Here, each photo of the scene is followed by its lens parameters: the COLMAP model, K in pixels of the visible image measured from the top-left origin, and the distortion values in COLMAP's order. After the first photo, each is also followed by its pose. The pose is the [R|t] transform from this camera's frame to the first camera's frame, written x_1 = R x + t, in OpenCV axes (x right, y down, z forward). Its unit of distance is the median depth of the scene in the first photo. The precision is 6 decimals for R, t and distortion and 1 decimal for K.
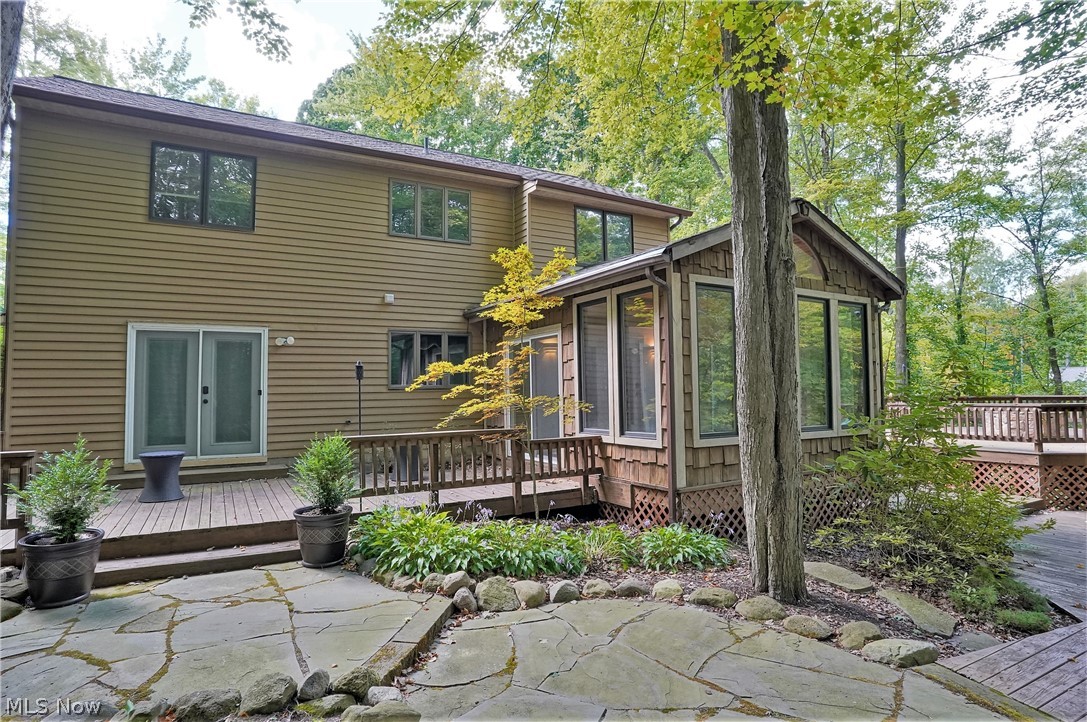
lens RADIAL K [[573.3, 0, 566.2], [0, 573.3, 370.1], [0, 0, 1]] dist [-0.084403, 0.039010]
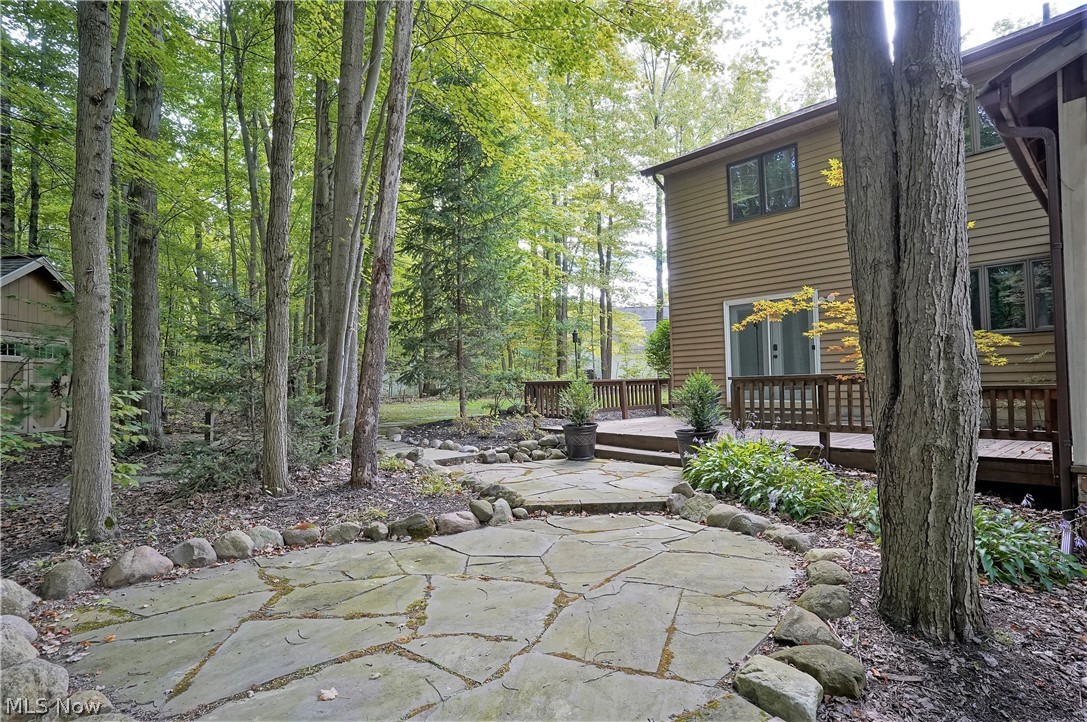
lens RADIAL K [[573.3, 0, 566.2], [0, 573.3, 370.1], [0, 0, 1]] dist [-0.084403, 0.039010]
pose [[0.230606, -0.010100, -0.972995, 0.753386], [0.060085, 0.998186, 0.003879, 0.085998], [0.971190, -0.059356, 0.230794, 0.413221]]
